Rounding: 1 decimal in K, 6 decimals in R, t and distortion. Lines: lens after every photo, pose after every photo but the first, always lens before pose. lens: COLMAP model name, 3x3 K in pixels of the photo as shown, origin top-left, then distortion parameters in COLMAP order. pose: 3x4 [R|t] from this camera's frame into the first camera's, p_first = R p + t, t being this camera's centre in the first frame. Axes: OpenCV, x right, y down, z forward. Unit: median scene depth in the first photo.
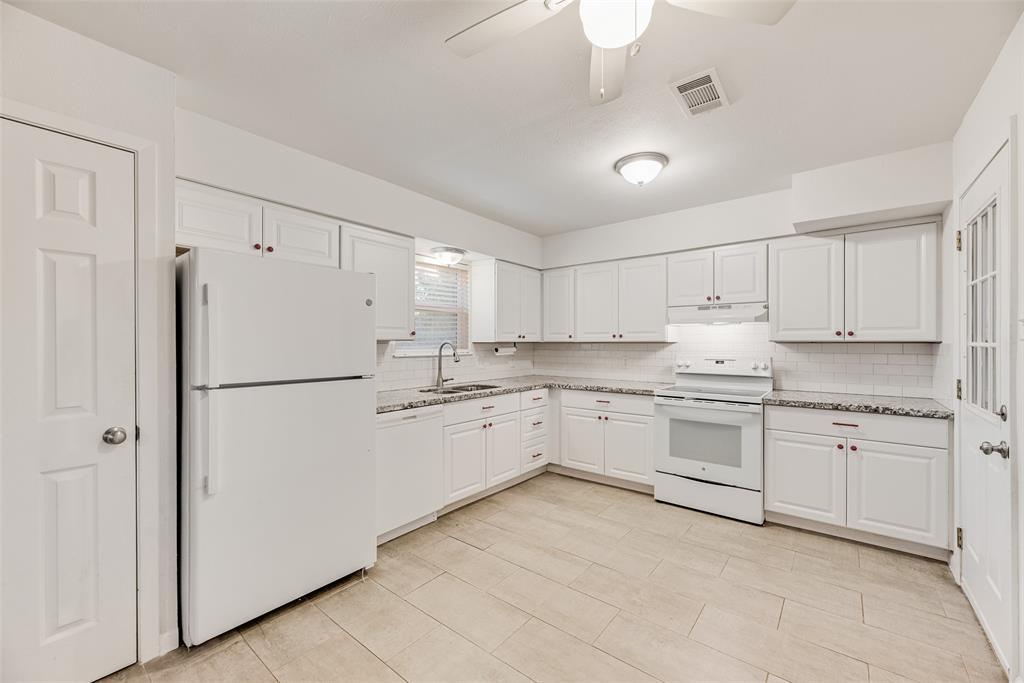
lens RADIAL K [[412.8, 0, 512.6], [0, 412.8, 344.8], [0, 0, 1]] dist [0.000231, 0.000250]
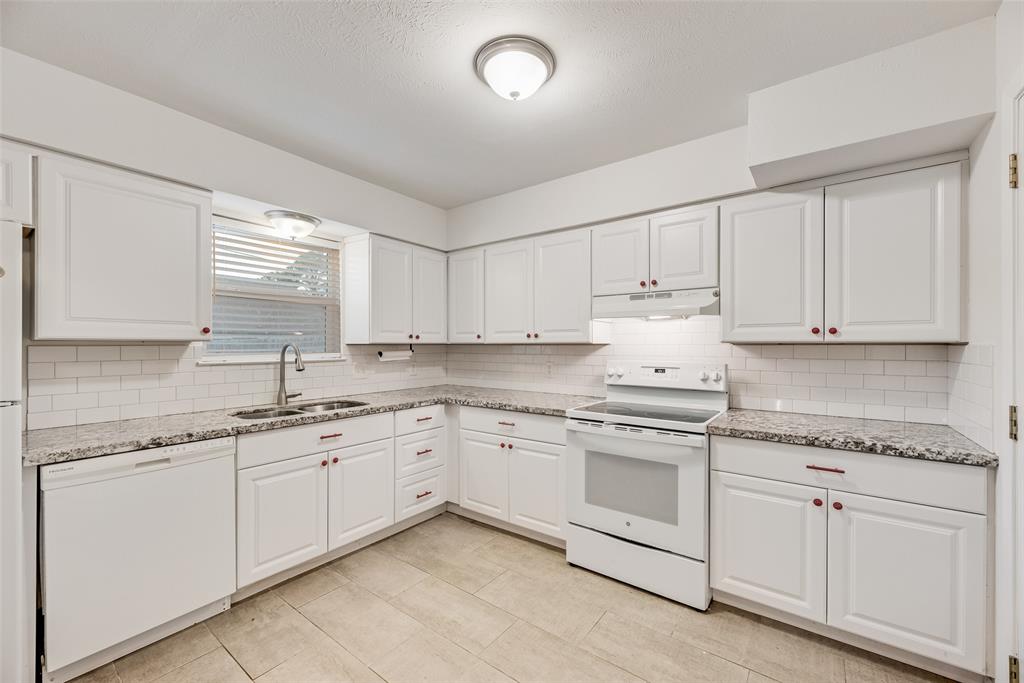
lens RADIAL K [[411.9, 0, 513.4], [0, 411.9, 347.5], [0, 0, 1]] dist [-0.000060, -0.000112]
pose [[0.999494, 0.000034, 0.031816, 0.232548], [-0.000062, 1.000000, 0.000877, -0.000293], [-0.031816, -0.000878, 0.999493, 0.290684]]
